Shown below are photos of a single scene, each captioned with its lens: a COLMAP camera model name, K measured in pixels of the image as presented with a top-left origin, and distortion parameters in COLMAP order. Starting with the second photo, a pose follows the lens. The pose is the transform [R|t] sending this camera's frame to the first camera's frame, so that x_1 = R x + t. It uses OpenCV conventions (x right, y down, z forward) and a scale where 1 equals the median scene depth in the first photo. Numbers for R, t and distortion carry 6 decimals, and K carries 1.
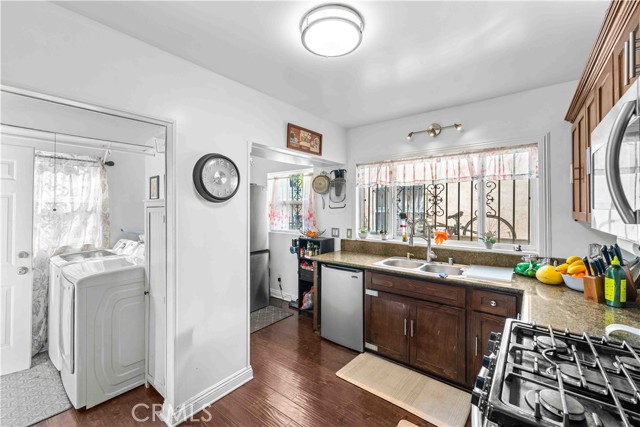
lens RADIAL K [[261.7, 0, 316.3], [0, 261.7, 206.6], [0, 0, 1]] dist [-0.006475, -0.000800]
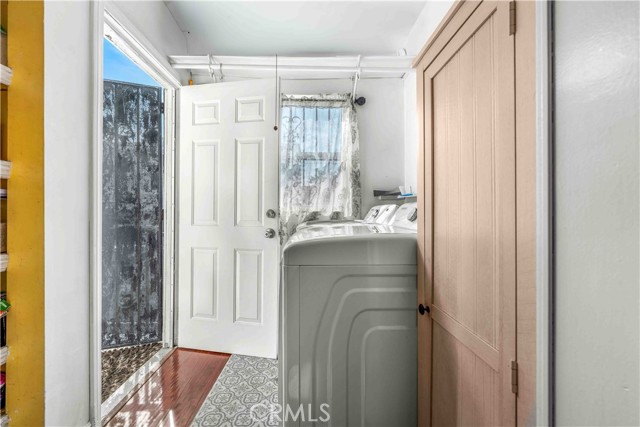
lens RADIAL K [[261.7, 0, 319.7], [0, 261.7, 210.7], [0, 0, 1]] dist [-0.006475, -0.000800]
pose [[0.648163, -0.001582, -0.761500, -0.343194], [0.004726, 0.999987, 0.001945, 0.142494], [0.761487, -0.004859, 0.648162, 0.482381]]
